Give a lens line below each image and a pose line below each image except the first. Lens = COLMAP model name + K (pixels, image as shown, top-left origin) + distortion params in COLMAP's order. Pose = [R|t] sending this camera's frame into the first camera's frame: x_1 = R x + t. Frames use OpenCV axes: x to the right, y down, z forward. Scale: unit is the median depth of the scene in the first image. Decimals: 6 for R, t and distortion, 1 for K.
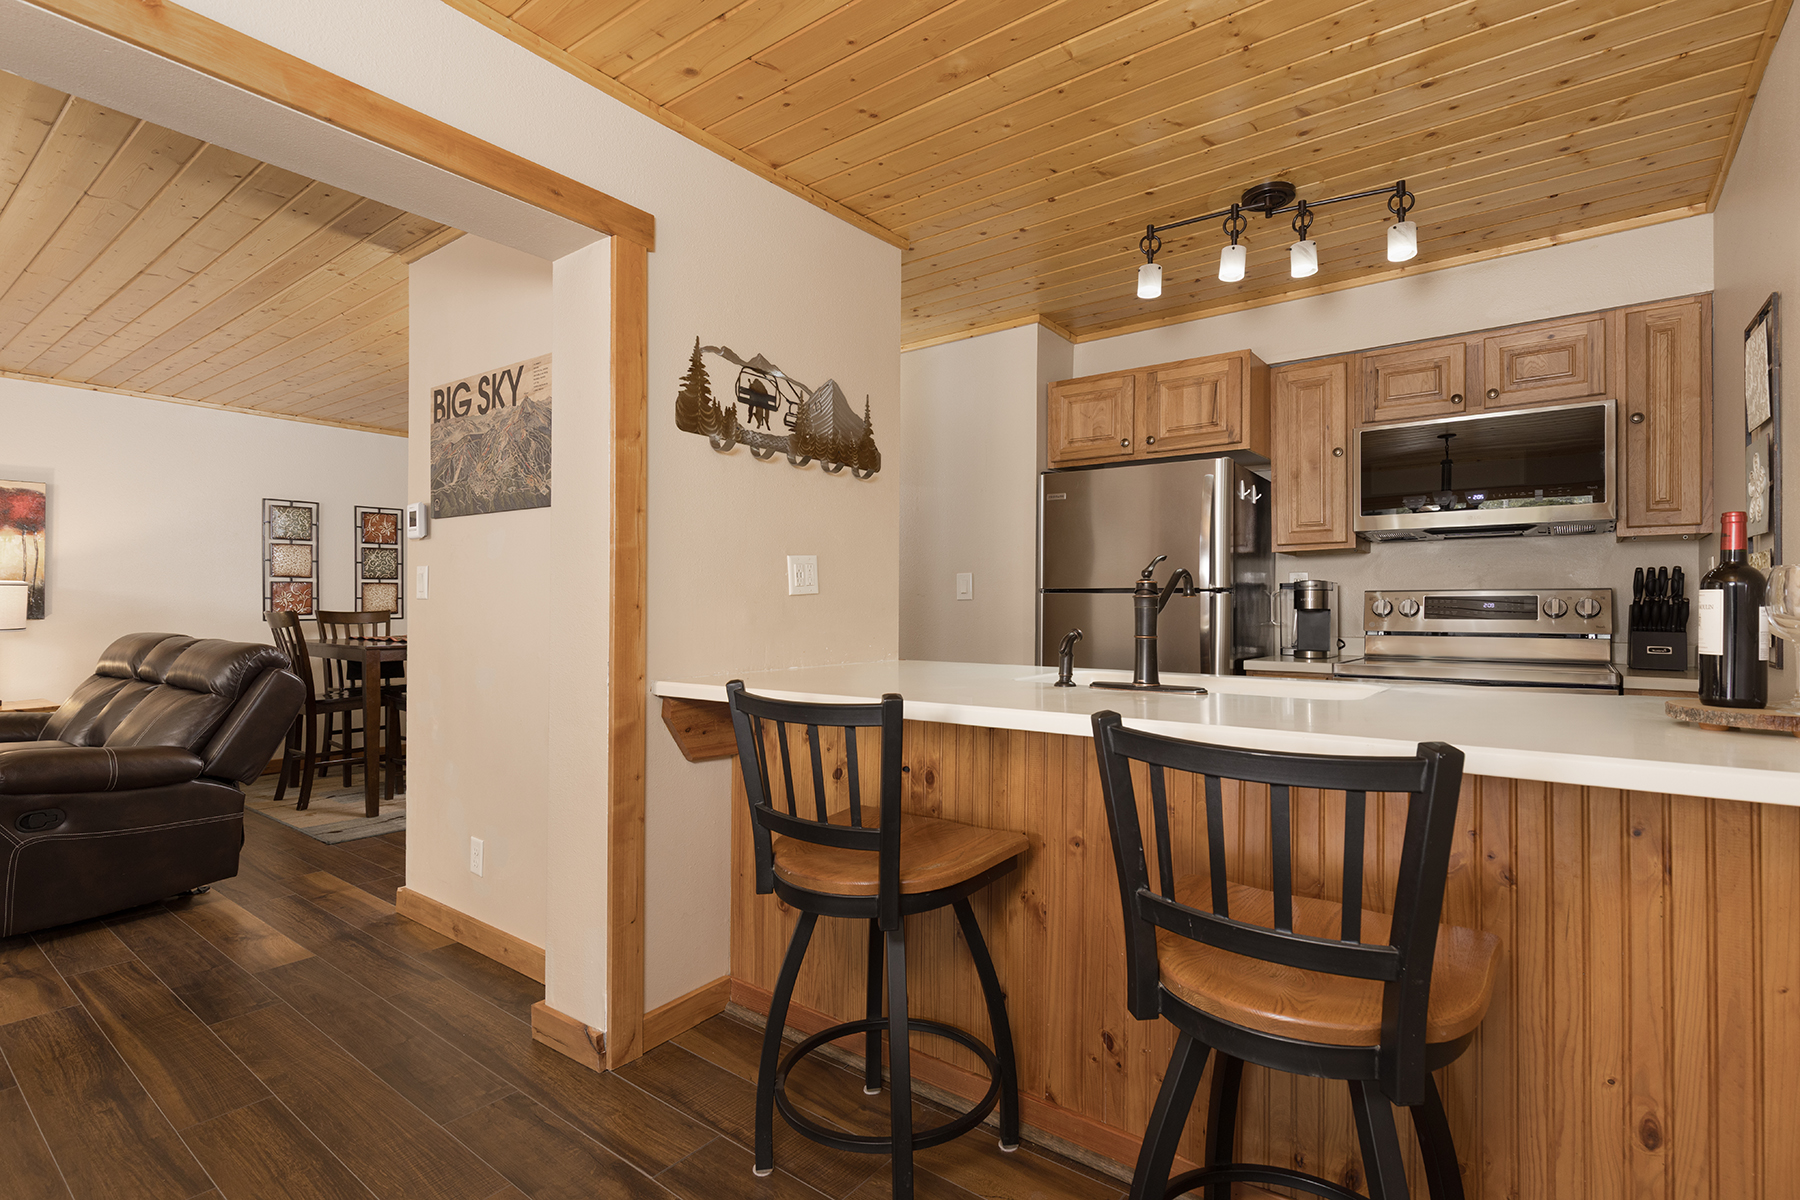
lens RADIAL K [[853.0, 0, 933.3], [0, 853.0, 601.7], [0, 0, 1]] dist [0.008209, -0.001950]
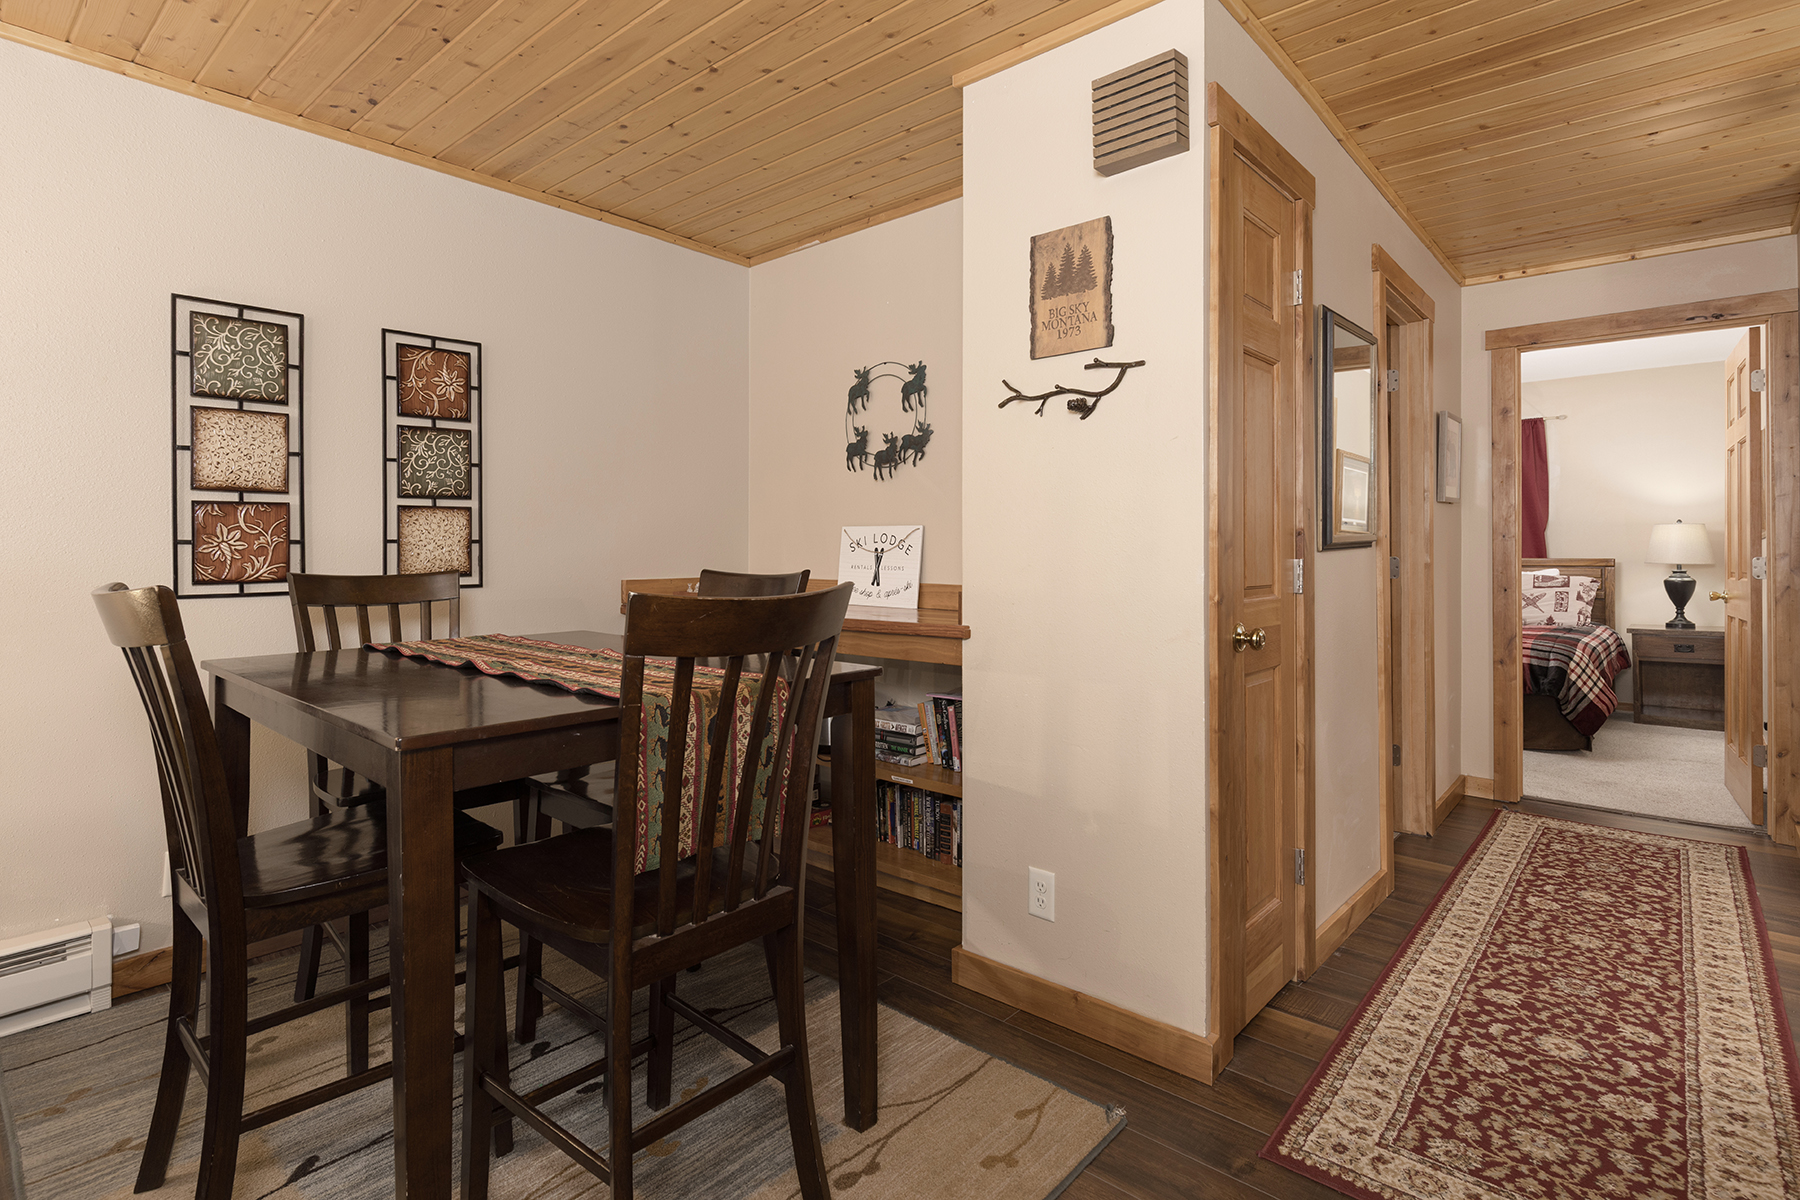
lens RADIAL K [[938.1, 0, 871.6], [0, 938.1, 553.8], [0, 0, 1]] dist [0.002108, 0.002333]
pose [[0.993353, 0.001914, -0.115088, -0.396739], [-0.001286, 0.999984, 0.005529, -0.000832], [0.115097, -0.005344, 0.993340, 0.588107]]
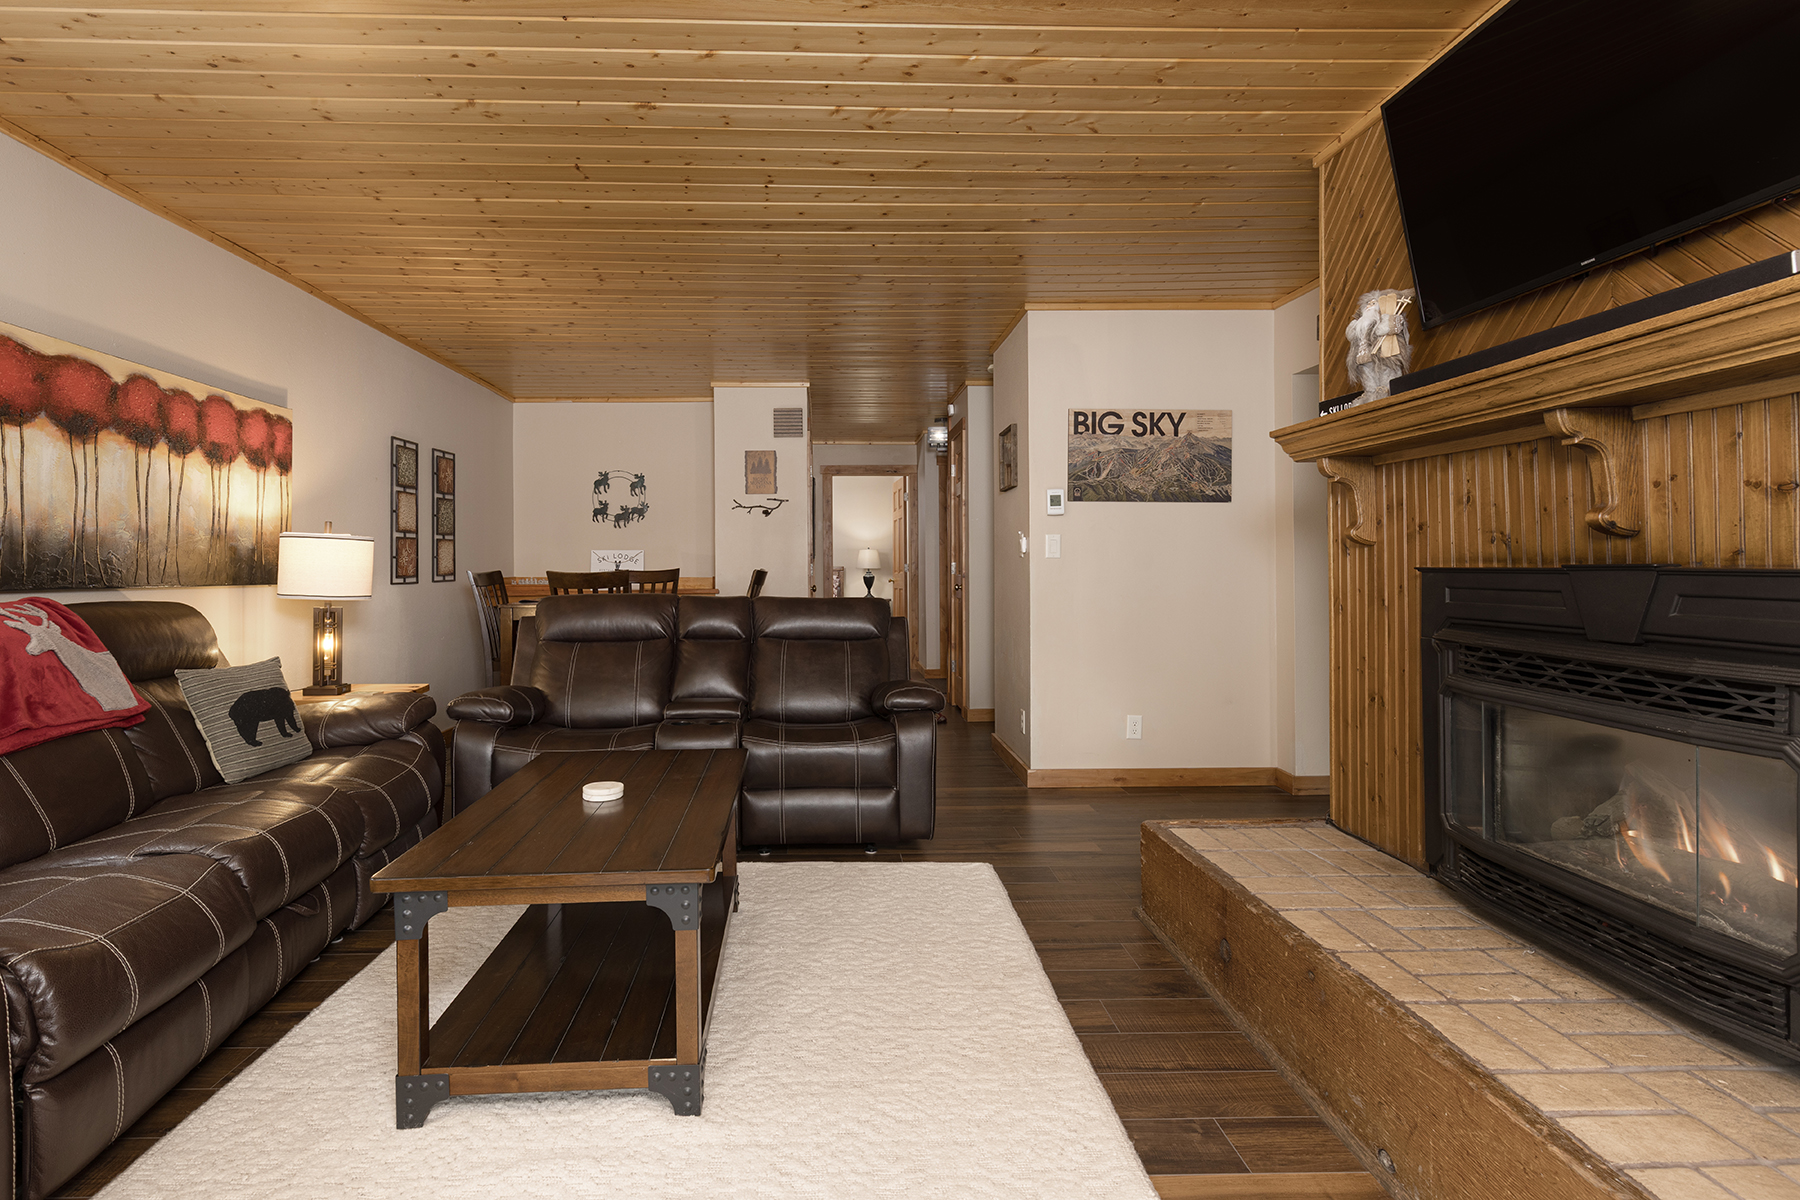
lens RADIAL K [[853.0, 0, 892.5], [0, 853.0, 562.5], [0, 0, 1]] dist [0.008209, -0.001950]
pose [[0.782187, -0.000603, 0.623044, -0.913591], [0.001768, 0.999998, -0.001251, 0.003867], [-0.623041, 0.002080, 0.782186, 0.038751]]
